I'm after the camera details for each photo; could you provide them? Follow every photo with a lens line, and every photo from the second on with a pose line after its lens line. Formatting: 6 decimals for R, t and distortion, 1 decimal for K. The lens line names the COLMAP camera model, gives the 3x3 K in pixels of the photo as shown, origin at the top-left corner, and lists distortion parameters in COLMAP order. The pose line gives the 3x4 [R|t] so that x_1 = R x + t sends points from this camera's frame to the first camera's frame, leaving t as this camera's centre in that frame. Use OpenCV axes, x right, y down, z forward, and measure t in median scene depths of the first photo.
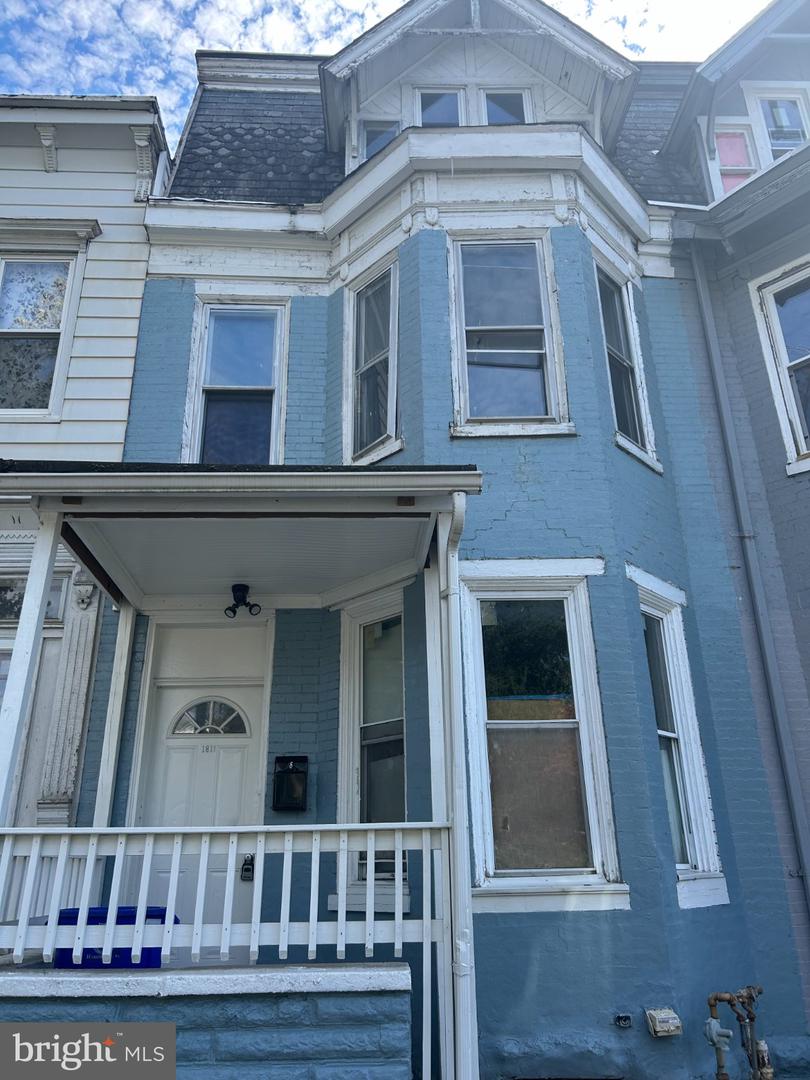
lens RADIAL K [[819.1, 0, 399.6], [0, 819.1, 535.7], [0, 0, 1]] dist [0.034738, -0.034369]
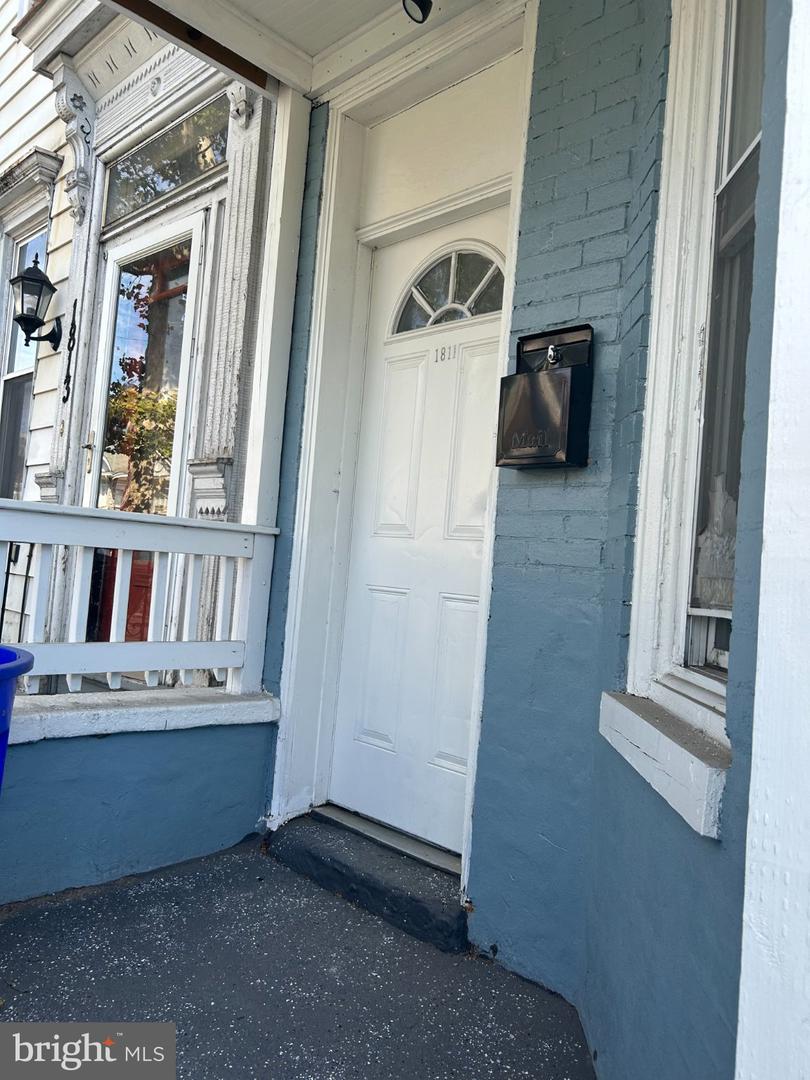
lens RADIAL K [[813.1, 0, 405.0], [0, 813.1, 540.0], [0, 0, 1]] dist [0.064165, -0.095426]
pose [[0.677714, 0.033022, -0.734584, 0.086115], [0.200724, 0.952743, 0.228013, 0.225930], [0.707399, -0.301976, 0.639060, 0.593794]]
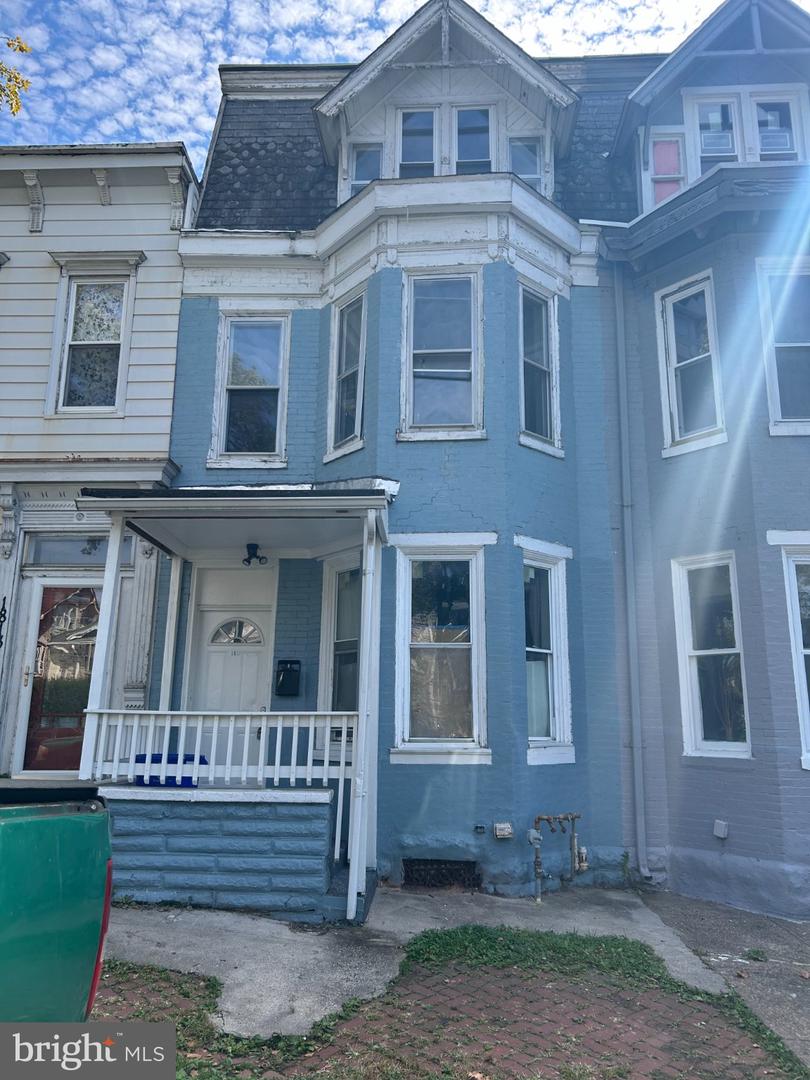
lens RADIAL K [[813.1, 0, 405.0], [0, 813.1, 540.0], [0, 0, 1]] dist [0.064165, -0.095426]
pose [[0.996253, 0.007336, -0.086181, 0.174357], [0.006971, 0.986345, 0.164547, -0.160230], [0.086211, -0.164531, 0.982597, -0.336253]]
